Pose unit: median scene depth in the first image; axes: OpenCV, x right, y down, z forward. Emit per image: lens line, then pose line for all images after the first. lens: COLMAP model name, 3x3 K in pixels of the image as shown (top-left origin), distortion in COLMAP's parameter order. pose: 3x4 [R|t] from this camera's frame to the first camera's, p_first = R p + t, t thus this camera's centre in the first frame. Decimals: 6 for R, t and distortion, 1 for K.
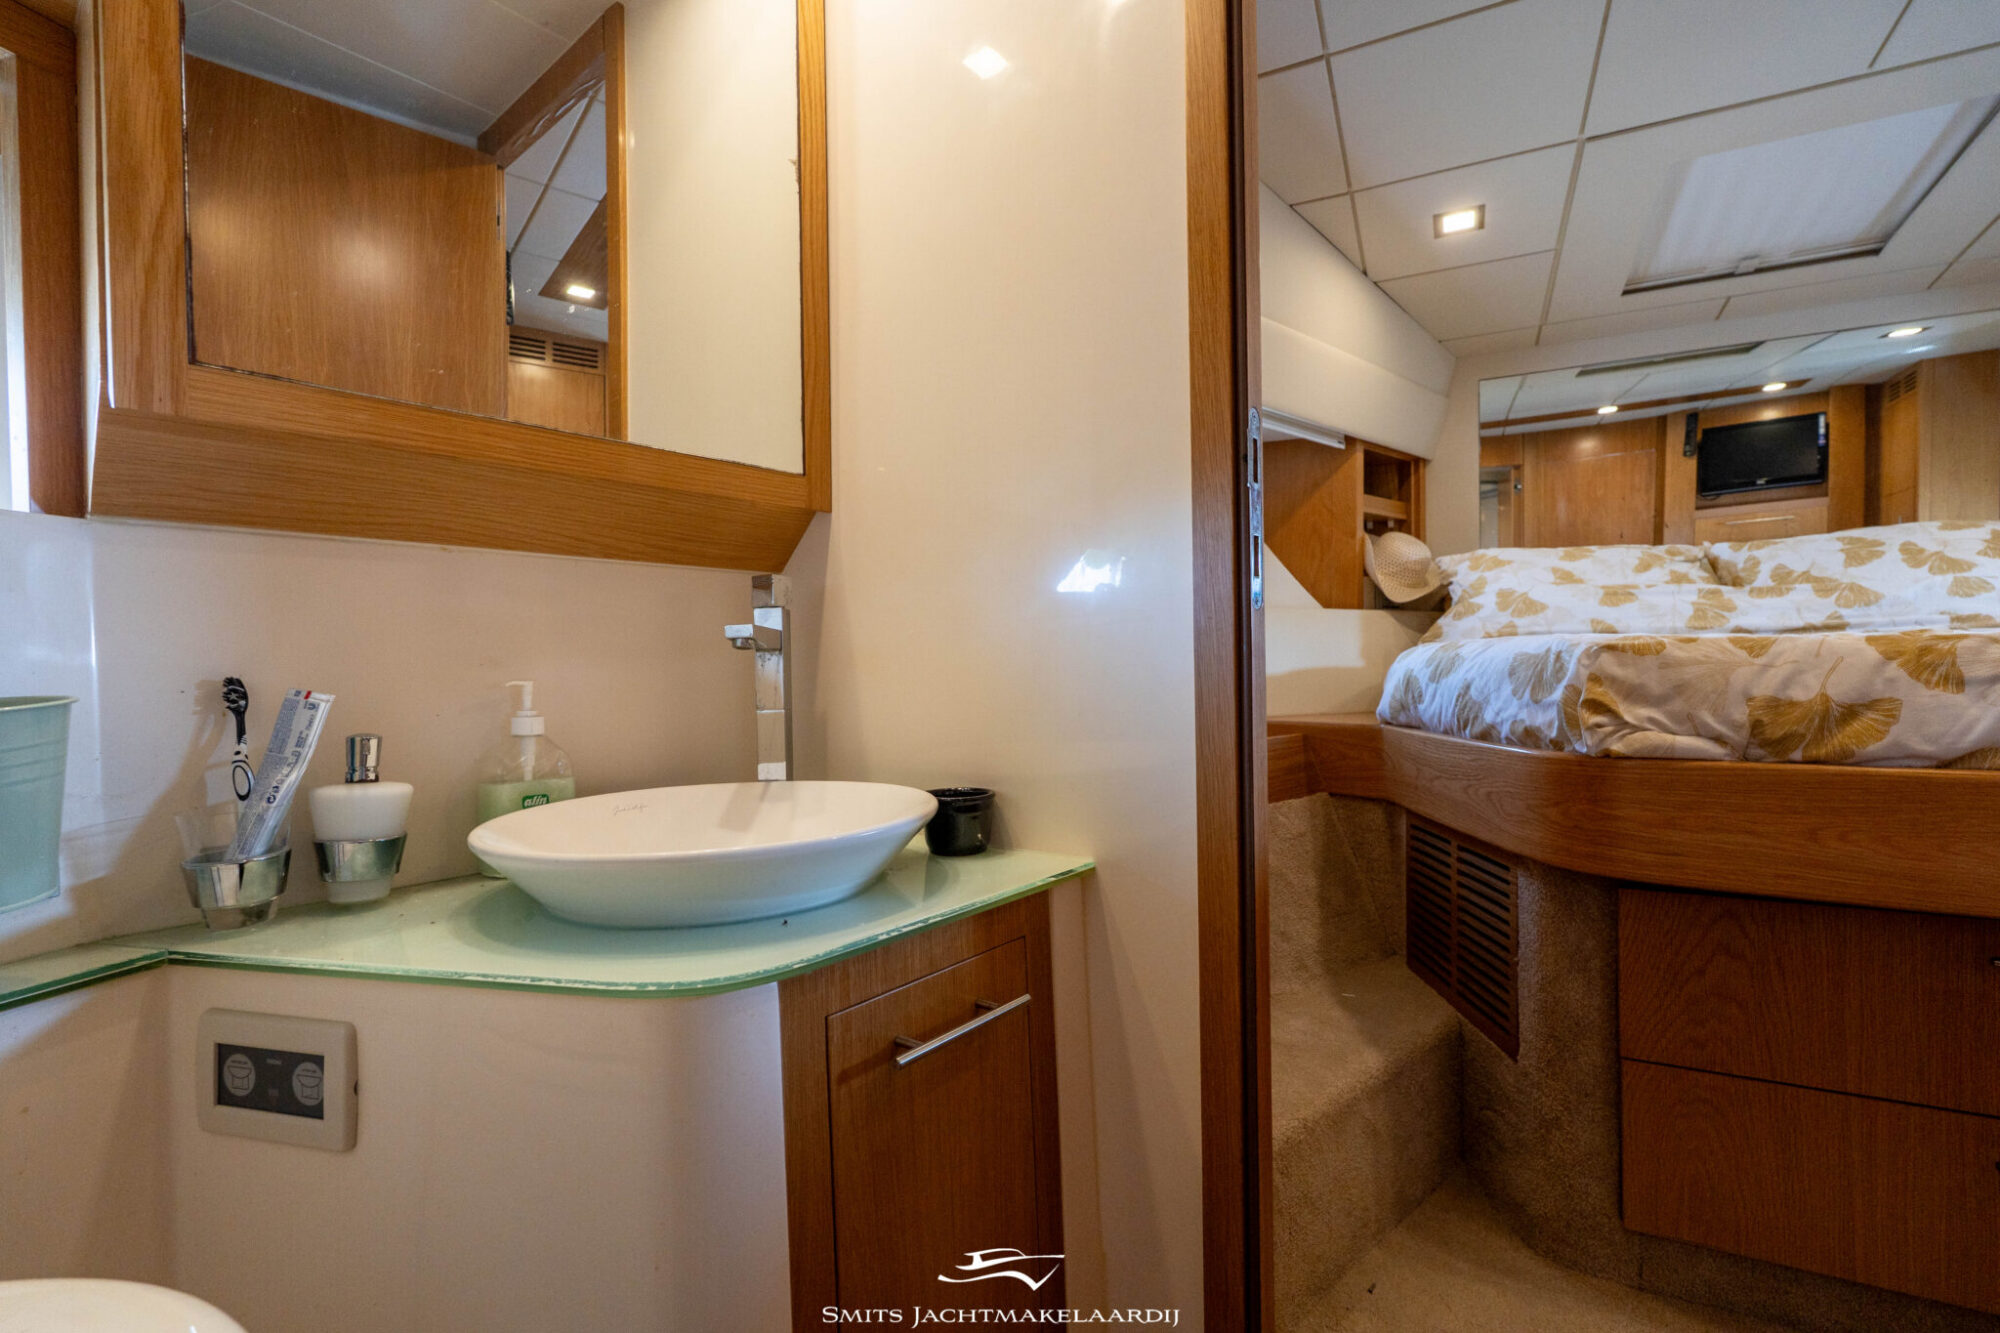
lens RADIAL K [[880.3, 0, 1000.2], [0, 880.3, 669.7], [0, 0, 1]] dist [-0.001996, -0.000150]
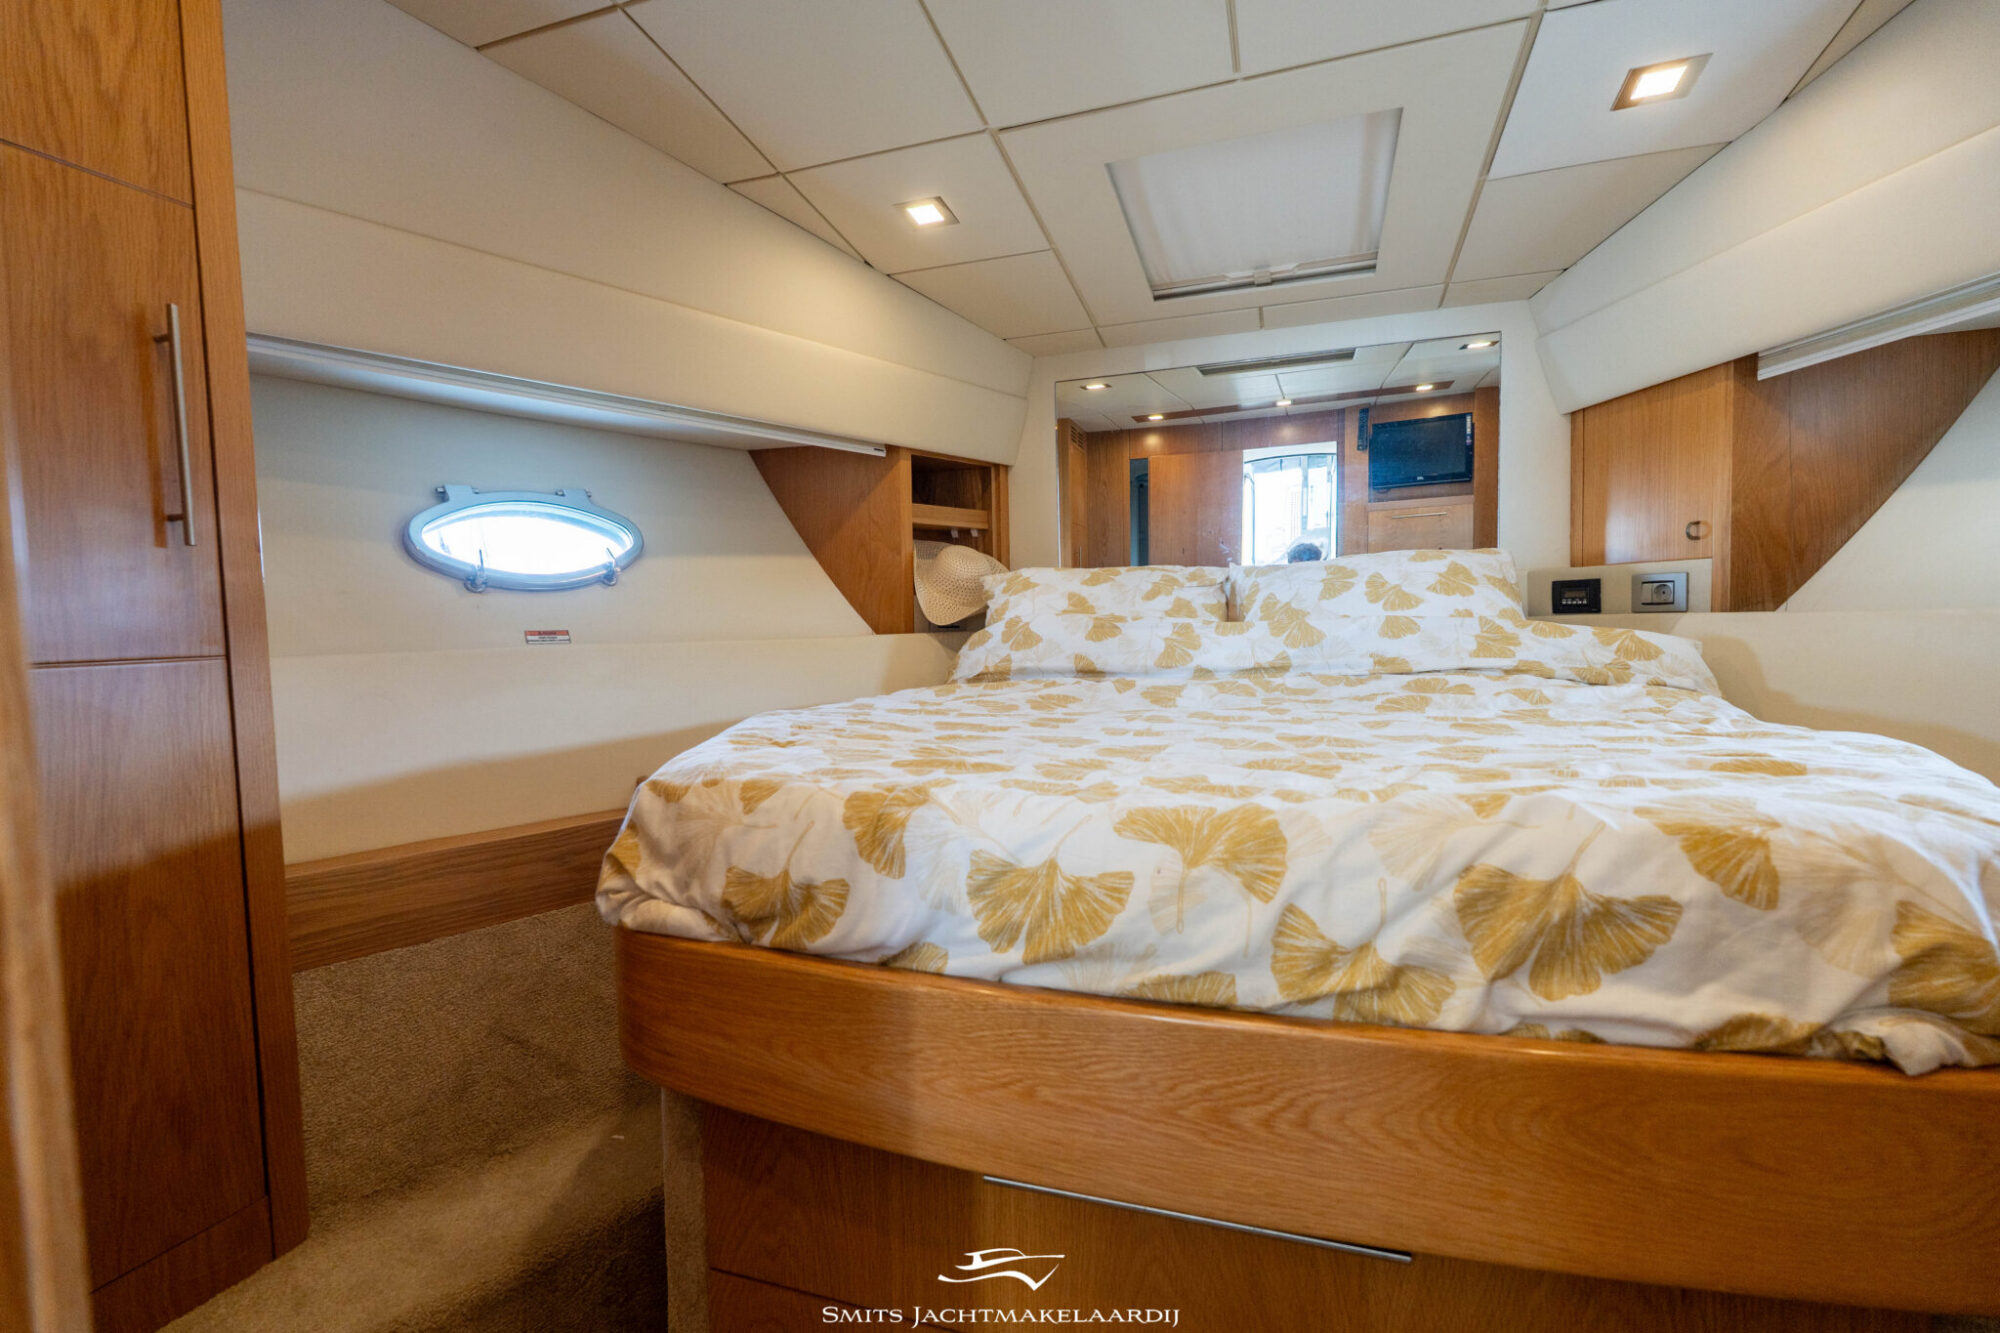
lens RADIAL K [[880.3, 0, 1003.8], [0, 880.3, 668.3], [0, 0, 1]] dist [-0.001996, -0.000150]
pose [[0.989172, -0.017851, 0.145669, 0.373750], [0.011588, 0.998976, 0.043735, -0.068788], [-0.146301, -0.041573, 0.988366, 0.066921]]
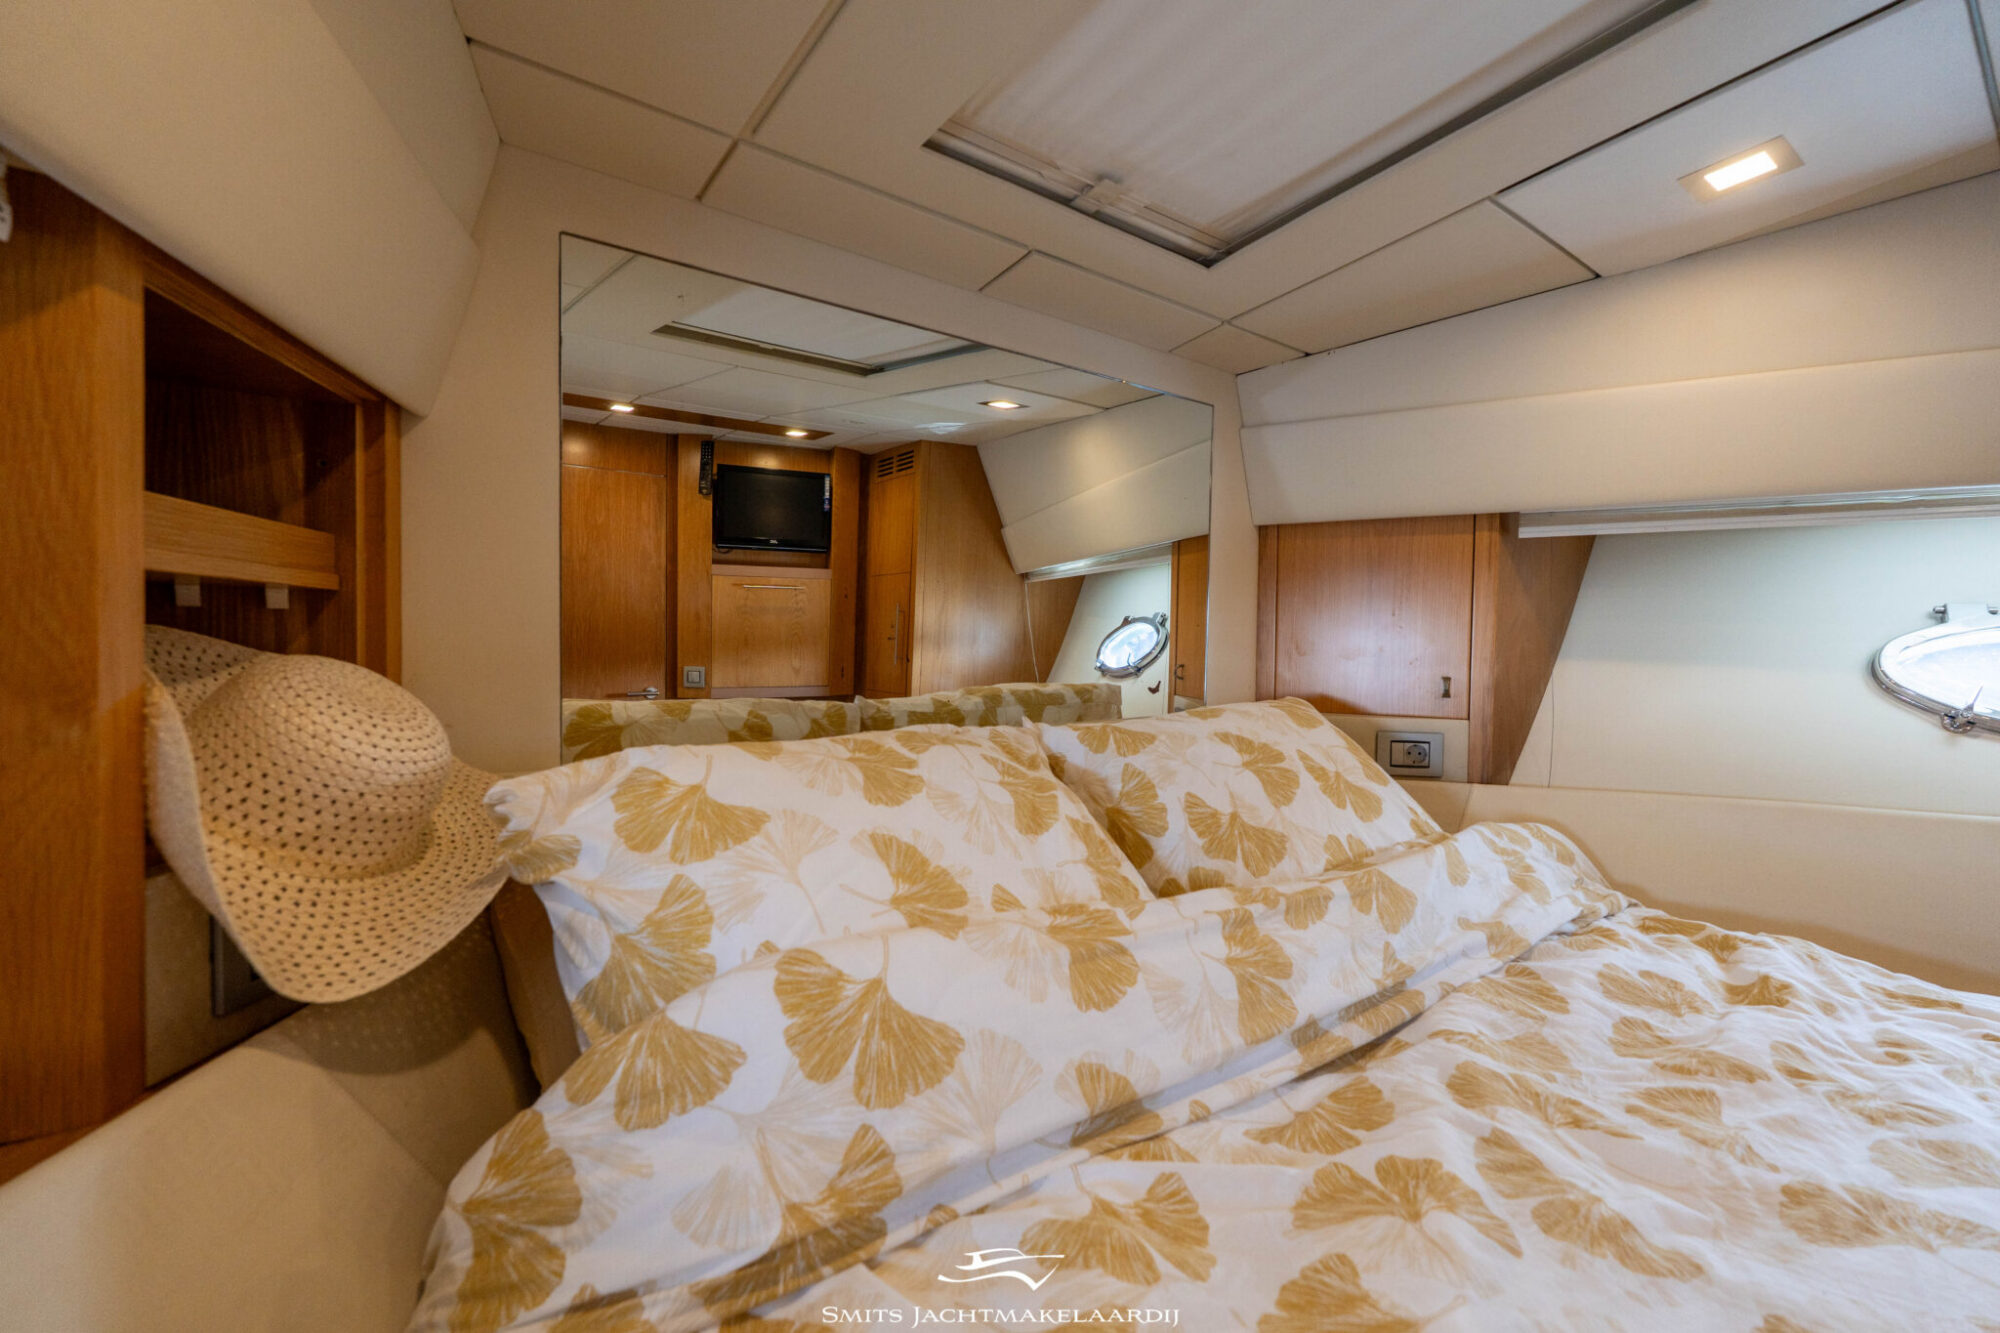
lens RADIAL K [[880.3, 0, 997.3], [0, 880.3, 664.8], [0, 0, 1]] dist [-0.001996, -0.000150]
pose [[0.424738, -0.000652, 0.905316, 0.311604], [-0.006254, 0.999974, 0.003654, -0.161688], [-0.905295, -0.007214, 0.424723, 0.729185]]
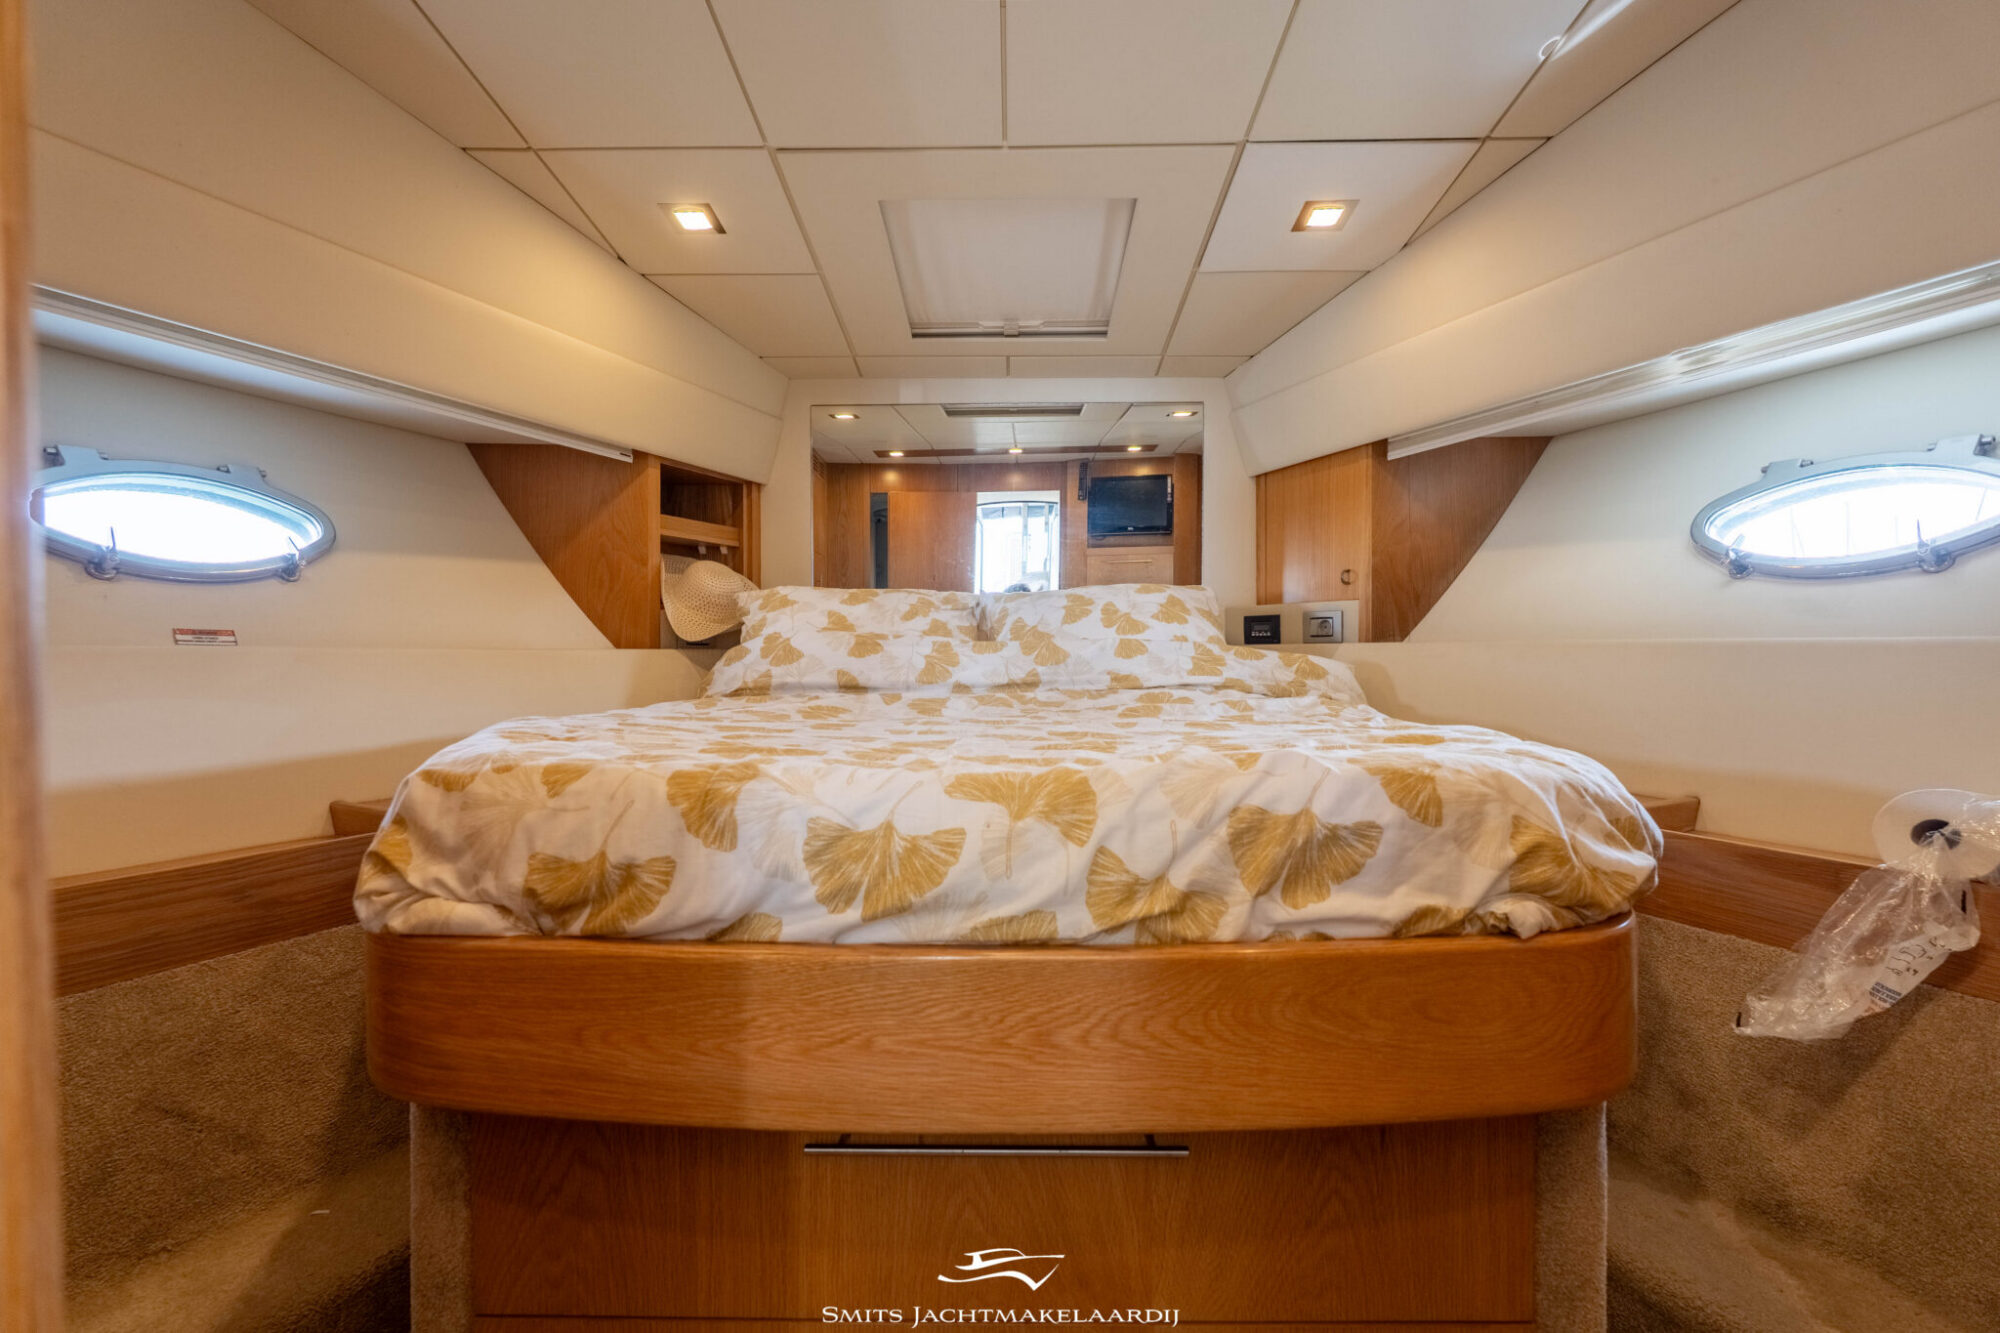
lens RADIAL K [[880.3, 0, 1003.7], [0, 880.3, 673.7], [0, 0, 1]] dist [-0.001996, -0.000150]
pose [[0.896457, 0.001302, 0.443128, 0.333736], [-0.004805, 0.999965, 0.006782, -0.049385], [-0.443104, -0.008209, 0.896433, 0.054507]]
